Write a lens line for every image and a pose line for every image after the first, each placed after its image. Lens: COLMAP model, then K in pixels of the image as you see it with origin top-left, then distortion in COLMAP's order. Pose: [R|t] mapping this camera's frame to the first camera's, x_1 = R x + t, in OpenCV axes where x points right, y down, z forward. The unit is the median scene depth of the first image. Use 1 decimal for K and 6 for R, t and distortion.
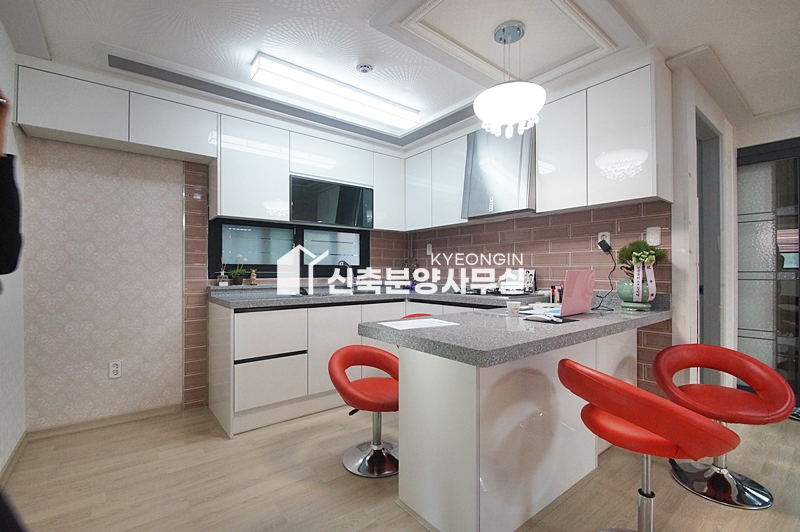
lens RADIAL K [[358.6, 0, 403.9], [0, 358.6, 269.7], [0, 0, 1]] dist [-0.002606, -0.003685]
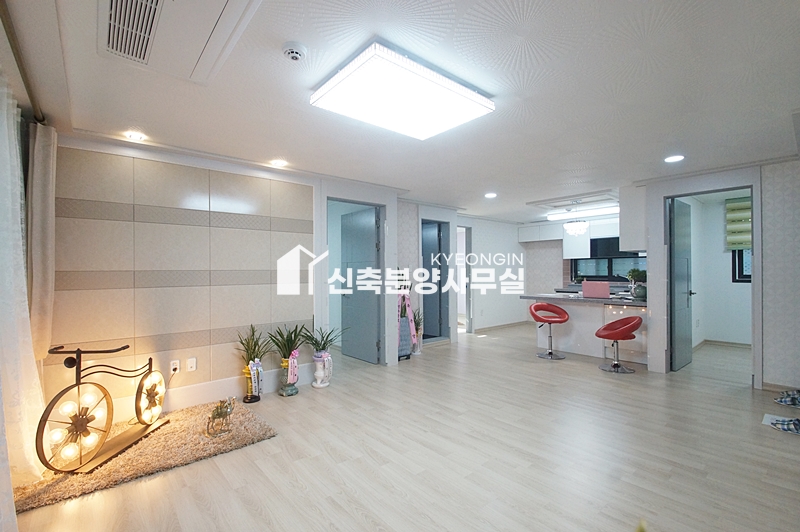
lens RADIAL K [[358.6, 0, 396.5], [0, 358.6, 272.9], [0, 0, 1]] dist [-0.002606, -0.003685]
pose [[0.018518, 0.001041, -0.999828, 2.458891], [0.015171, 0.999884, 0.001322, -0.069021], [0.999713, -0.015193, 0.018500, -0.414116]]
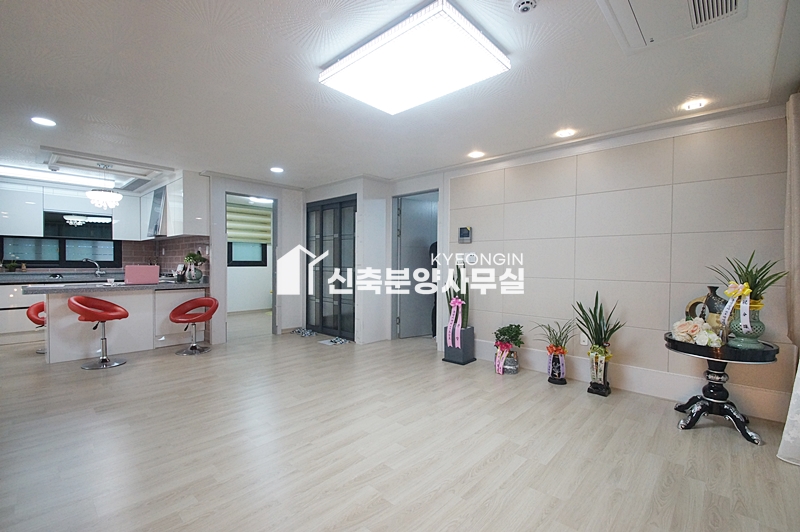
lens RADIAL K [[357.4, 0, 396.7], [0, 357.4, 269.3], [0, 0, 1]] dist [-0.002982, -0.004208]
pose [[0.989610, 0.005383, 0.143674, 1.417858], [-0.008779, 0.999697, 0.023012, -0.033493], [-0.143507, -0.024034, 0.989357, -1.226900]]
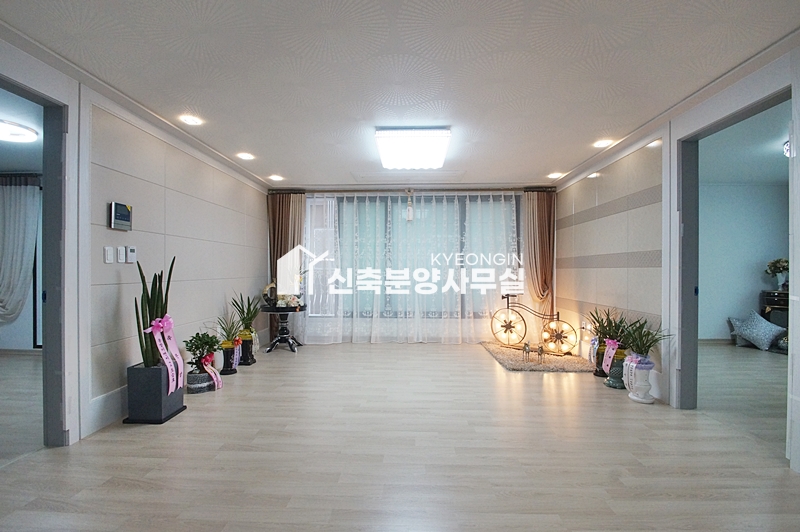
lens RADIAL K [[357.4, 0, 402.7], [0, 357.4, 269.1], [0, 0, 1]] dist [-0.002982, -0.004208]
pose [[-0.768184, 0.001769, 0.640227, 0.684195], [-0.003516, 0.999969, -0.006983, -0.005205], [-0.640220, -0.007615, -0.768154, 0.750784]]
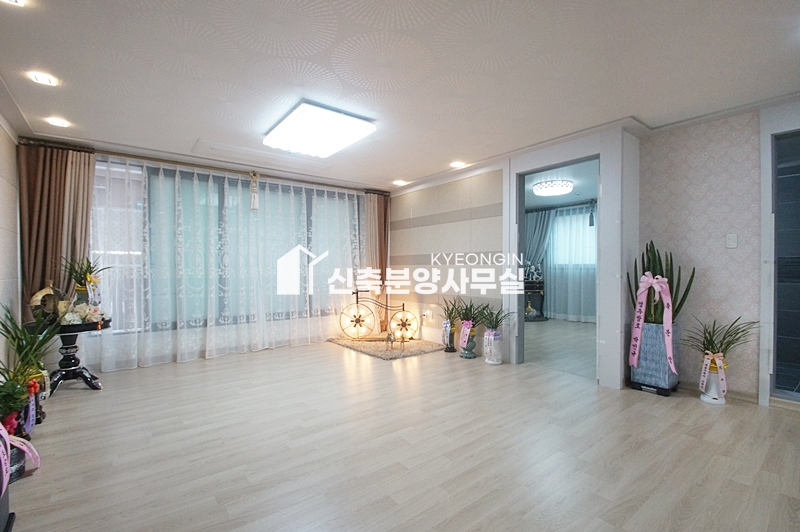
lens RADIAL K [[357.4, 0, 403.3], [0, 357.4, 269.6], [0, 0, 1]] dist [-0.002982, -0.004208]
pose [[-0.999995, 0.003214, -0.000380, 1.259813], [0.003214, 0.999994, 0.001379, -0.000399], [0.000385, 0.001378, -0.999999, 0.922644]]
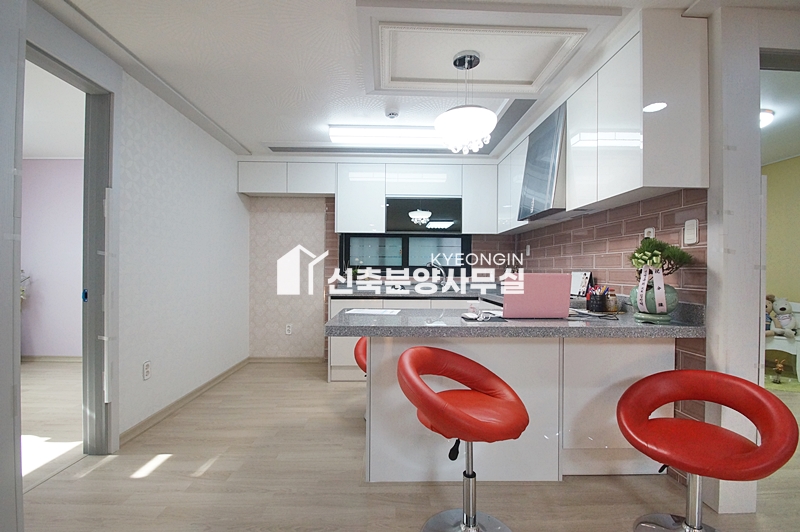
lens RADIAL K [[358.6, 0, 403.3], [0, 358.6, 270.8], [0, 0, 1]] dist [-0.002606, -0.003685]
pose [[0.803048, 0.009272, -0.595842, 0.614678], [-0.004050, 0.999941, 0.010103, -0.012070], [0.595900, -0.005700, 0.803038, -0.015553]]
